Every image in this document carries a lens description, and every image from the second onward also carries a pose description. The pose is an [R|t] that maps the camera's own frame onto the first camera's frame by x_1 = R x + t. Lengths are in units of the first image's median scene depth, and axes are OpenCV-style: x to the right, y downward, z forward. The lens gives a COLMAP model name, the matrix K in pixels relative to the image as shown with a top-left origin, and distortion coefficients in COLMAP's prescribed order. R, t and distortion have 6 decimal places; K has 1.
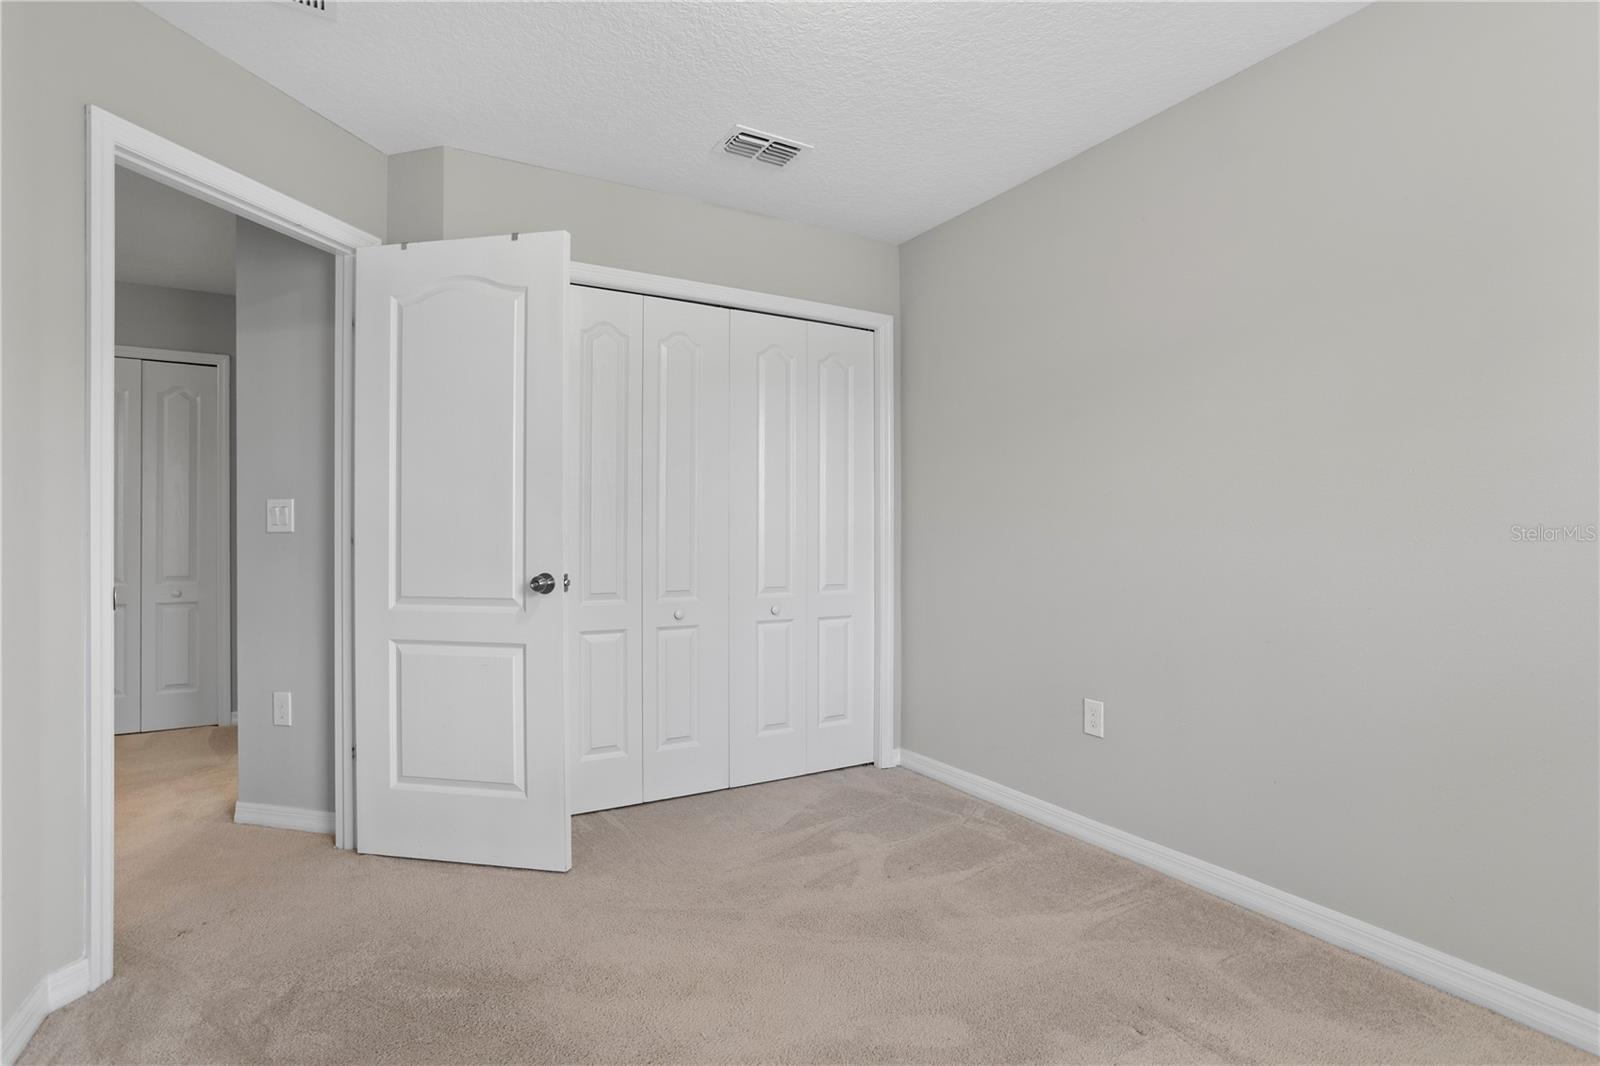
lens RADIAL K [[788.9, 0, 804.7], [0, 788.9, 522.2], [0, 0, 1]] dist [0.002206, 0.002236]
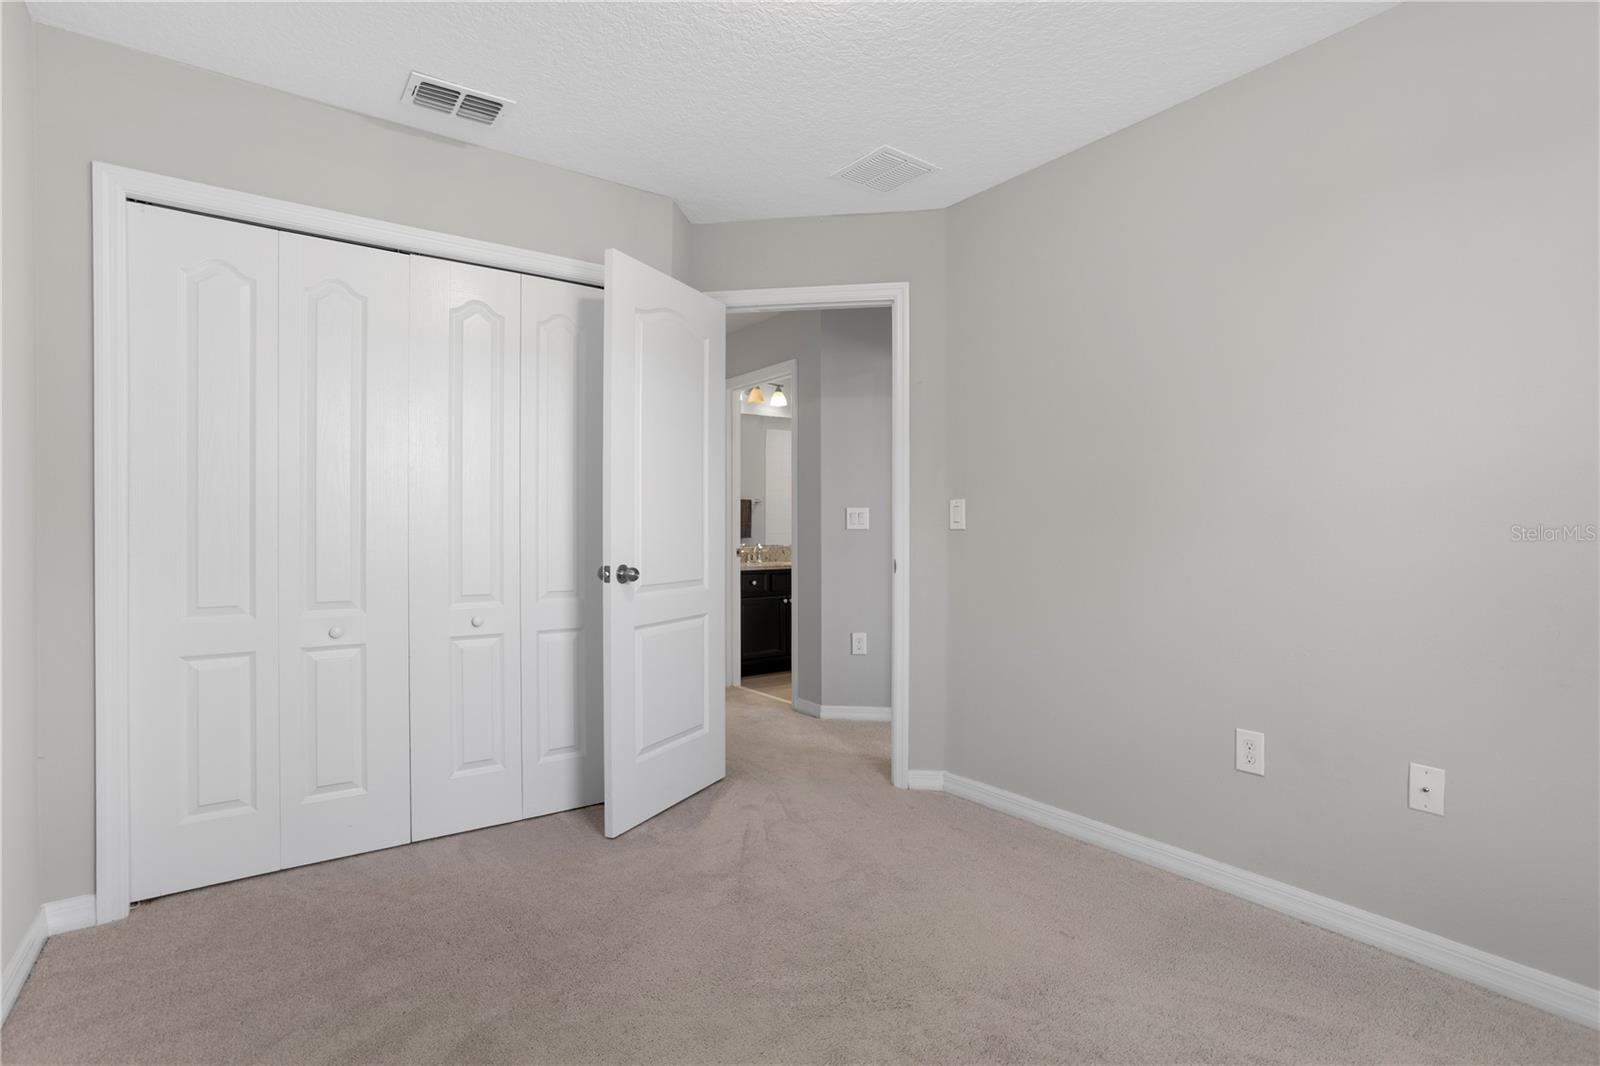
lens RADIAL K [[788.9, 0, 834.7], [0, 788.9, 518.1], [0, 0, 1]] dist [0.002206, 0.002236]
pose [[0.994602, -0.002066, 0.103742, 0.246858], [0.002004, 0.999998, 0.000704, 0.002338], [-0.103744, -0.000493, 0.994604, 0.140758]]
